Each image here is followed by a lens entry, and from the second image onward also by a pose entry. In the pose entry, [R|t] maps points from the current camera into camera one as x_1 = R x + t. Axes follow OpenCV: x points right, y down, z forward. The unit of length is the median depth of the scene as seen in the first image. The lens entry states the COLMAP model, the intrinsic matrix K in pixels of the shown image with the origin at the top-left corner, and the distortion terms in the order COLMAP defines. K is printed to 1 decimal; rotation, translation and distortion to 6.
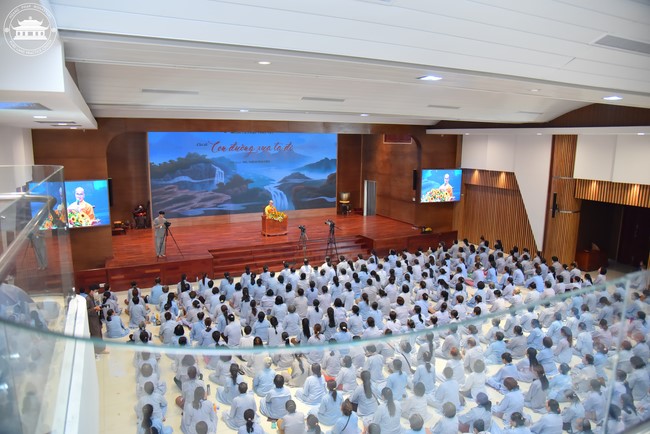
lens RADIAL K [[446.2, 0, 317.4], [0, 446.2, 219.7], [0, 0, 1]] dist [-0.109945, 0.050460]
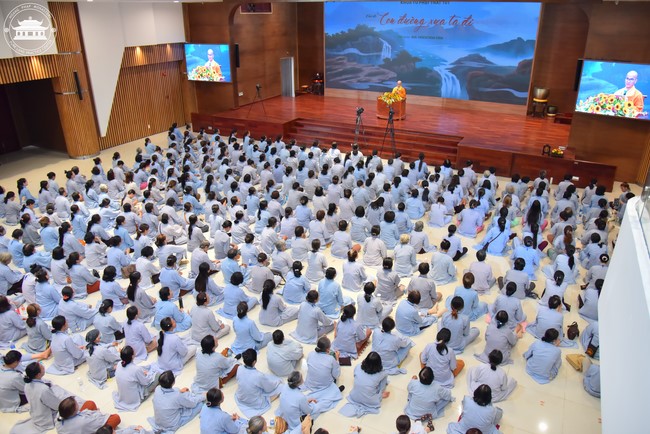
lens RADIAL K [[459.6, 0, 333.0], [0, 459.6, 209.0], [0, 0, 1]] dist [-0.120752, 0.060901]
pose [[0.598386, 0.309868, -0.738861, 0.542101], [-0.137493, 0.948218, 0.286317, -0.039689], [0.789322, -0.069740, 0.610006, 0.299379]]
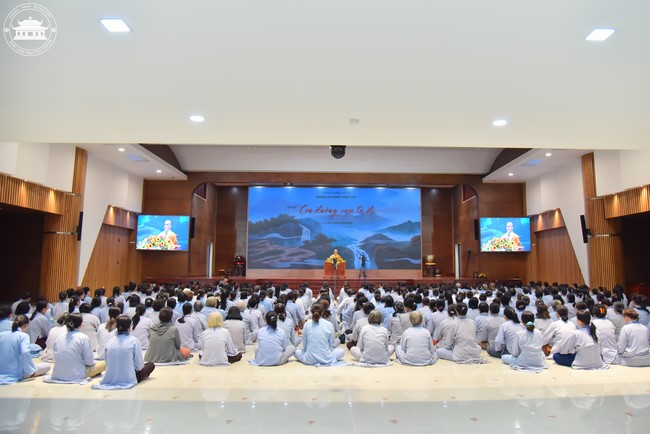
lens RADIAL K [[478.8, 0, 338.2], [0, 478.8, 202.2], [0, 0, 1]] dist [-0.104878, 0.000279]
pose [[0.907023, -0.061542, -0.416558, 0.382186], [-0.072554, 0.951625, -0.298573, 0.188964], [0.414782, 0.301035, 0.858681, -0.053449]]
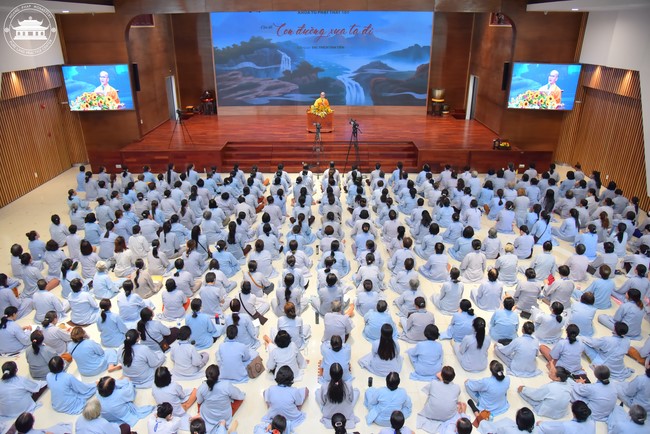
lens RADIAL K [[446.2, 0, 317.4], [0, 446.2, 219.7], [0, 0, 1]] dist [-0.109945, 0.050460]
pose [[0.890385, 0.173634, -0.420791, 0.285089], [-0.069113, 0.965242, 0.252054, -0.018867], [0.449930, -0.195343, 0.871438, 0.170364]]
